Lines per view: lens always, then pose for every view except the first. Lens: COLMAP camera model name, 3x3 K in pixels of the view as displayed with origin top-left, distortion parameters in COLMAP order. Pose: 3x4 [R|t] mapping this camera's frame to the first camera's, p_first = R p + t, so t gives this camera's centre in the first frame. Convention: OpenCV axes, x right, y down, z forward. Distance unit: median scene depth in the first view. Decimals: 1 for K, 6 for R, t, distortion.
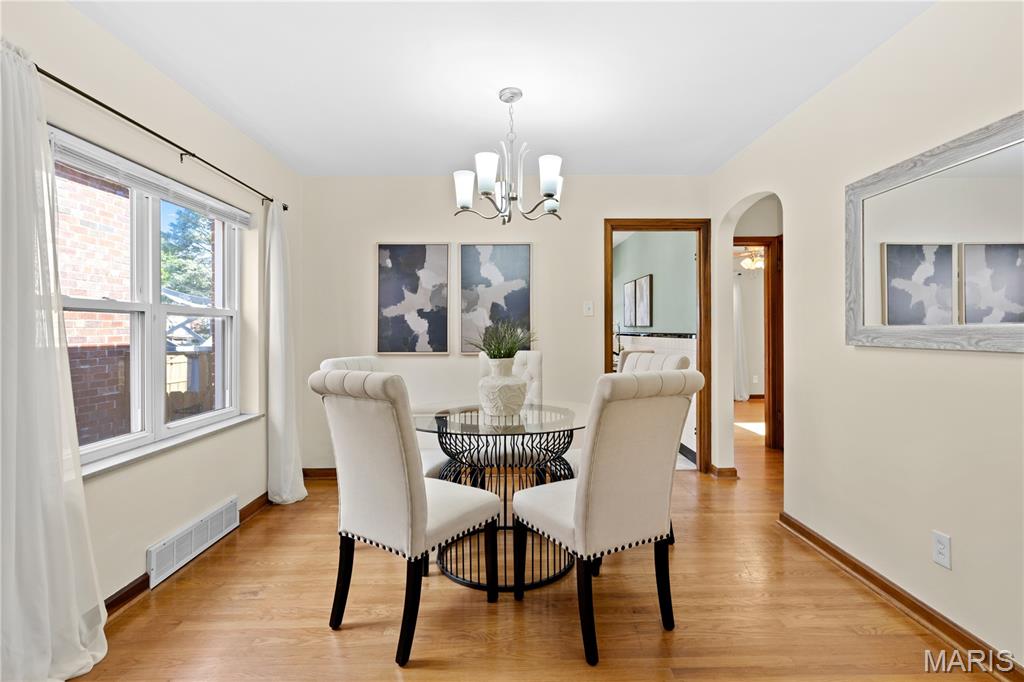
lens RADIAL K [[503.2, 0, 524.3], [0, 503.2, 332.5], [0, 0, 1]] dist [-0.001859, 0.000468]
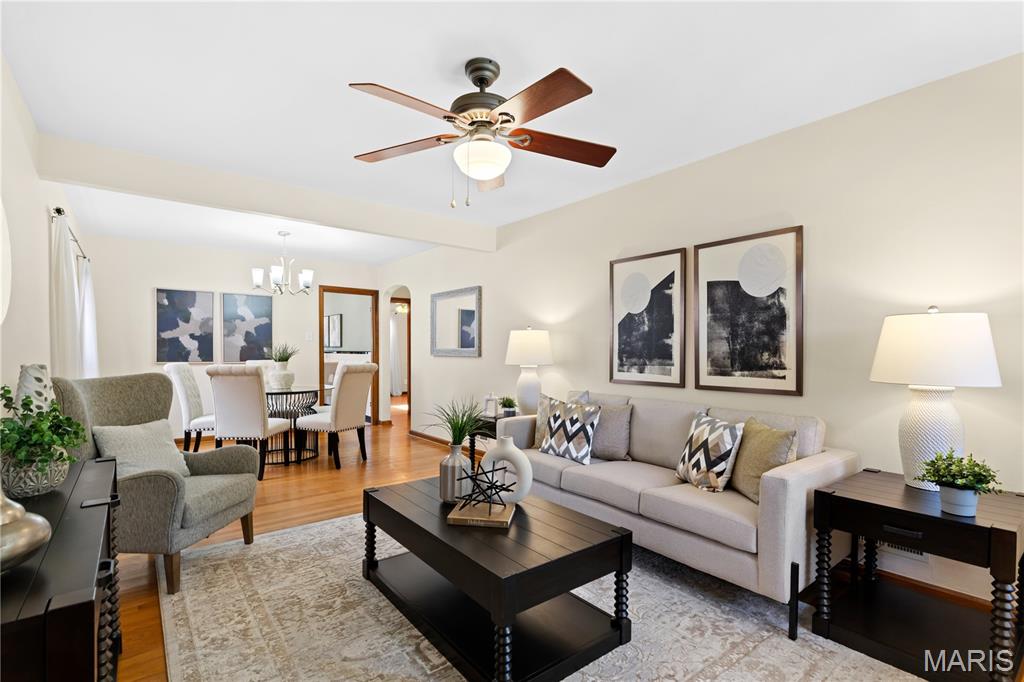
lens RADIAL K [[471.3, 0, 524.5], [0, 471.3, 360.3], [0, 0, 1]] dist [0.002646, -0.001169]
pose [[0.788580, -0.004402, 0.614917, -0.291332], [-0.006175, 0.999867, 0.015077, 0.006489], [-0.614901, -0.015687, 0.788448, -0.746793]]
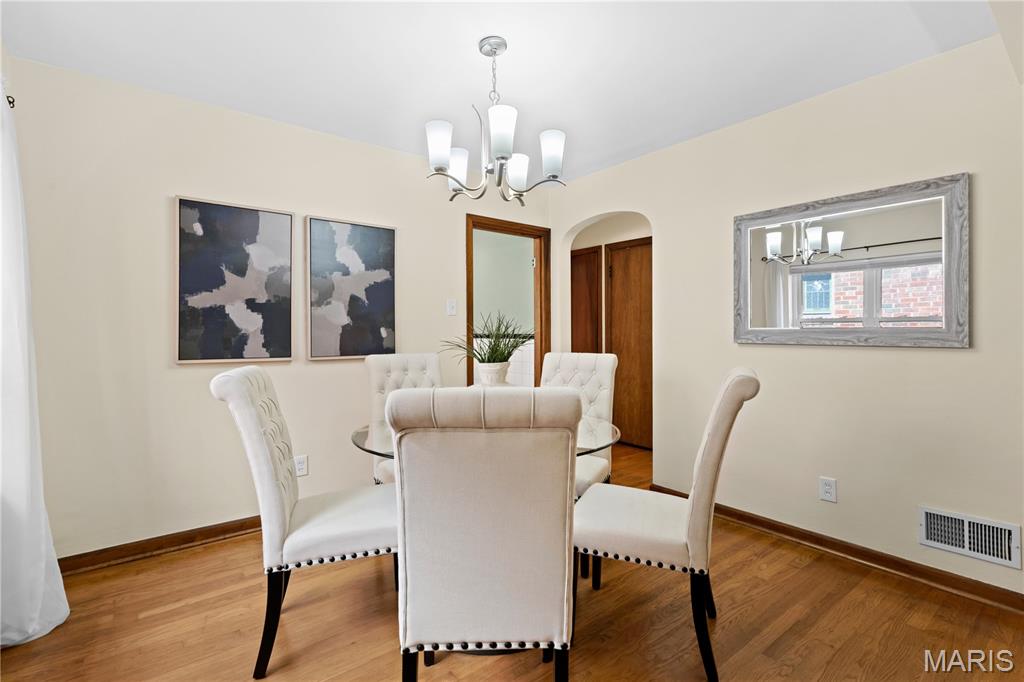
lens RADIAL K [[471.3, 0, 513.8], [0, 471.3, 336.8], [0, 0, 1]] dist [0.002646, -0.001169]
pose [[0.799595, 0.000600, 0.600540, -0.310936], [-0.003477, 0.999987, 0.003630, 0.004169], [-0.600530, -0.004991, 0.799587, 0.233309]]
